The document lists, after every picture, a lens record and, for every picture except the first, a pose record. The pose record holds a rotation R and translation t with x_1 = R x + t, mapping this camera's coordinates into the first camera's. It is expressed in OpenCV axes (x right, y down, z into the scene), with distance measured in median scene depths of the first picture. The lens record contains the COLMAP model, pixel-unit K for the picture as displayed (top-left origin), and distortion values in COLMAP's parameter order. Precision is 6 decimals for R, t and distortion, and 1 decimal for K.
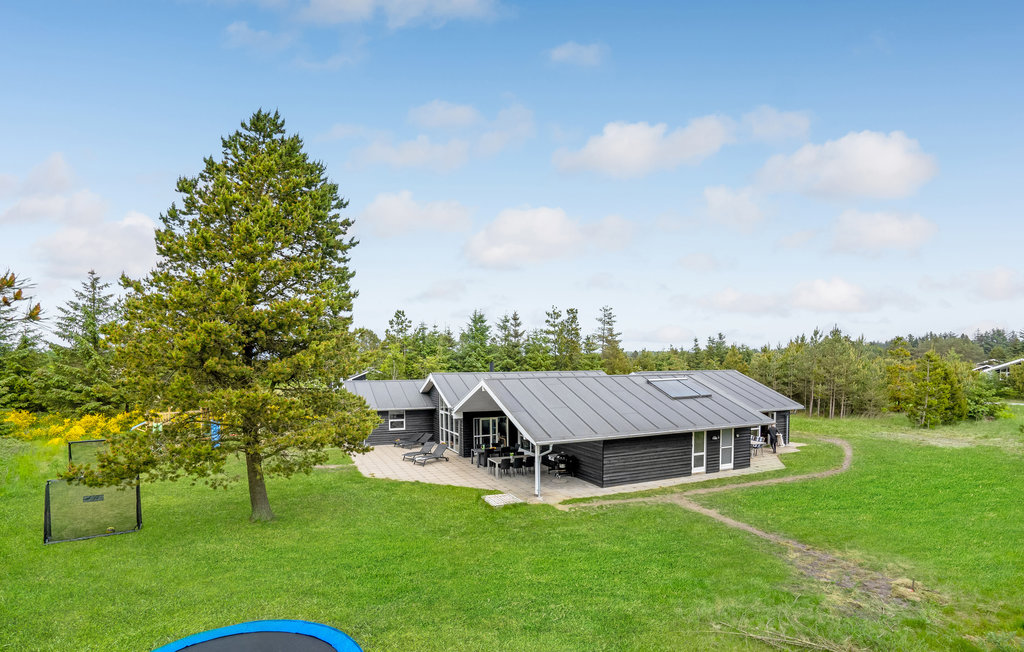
lens RADIAL K [[499.1, 0, 510.2], [0, 499.1, 352.8], [0, 0, 1]] dist [-0.059499, 0.026769]
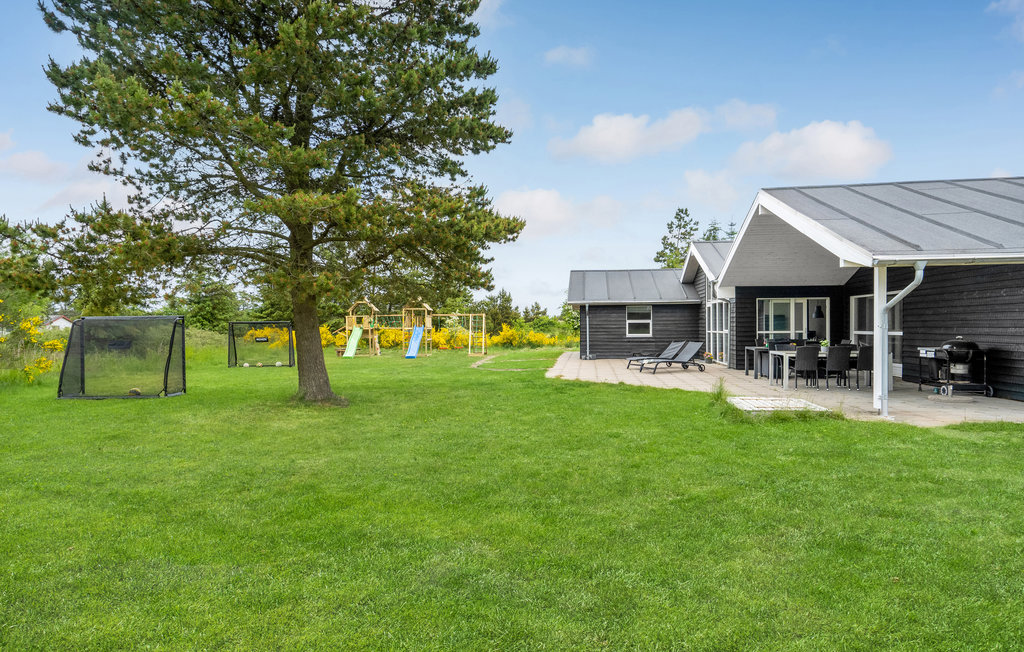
lens RADIAL K [[588.1, 0, 512.0], [0, 588.1, 326.0], [0, 0, 1]] dist [-0.001591, 0.000203]
pose [[0.852722, -0.000010, -0.522366, 0.029384], [0.015518, 0.999559, 0.025314, 0.119972], [0.522135, -0.029692, 0.852346, 0.264924]]
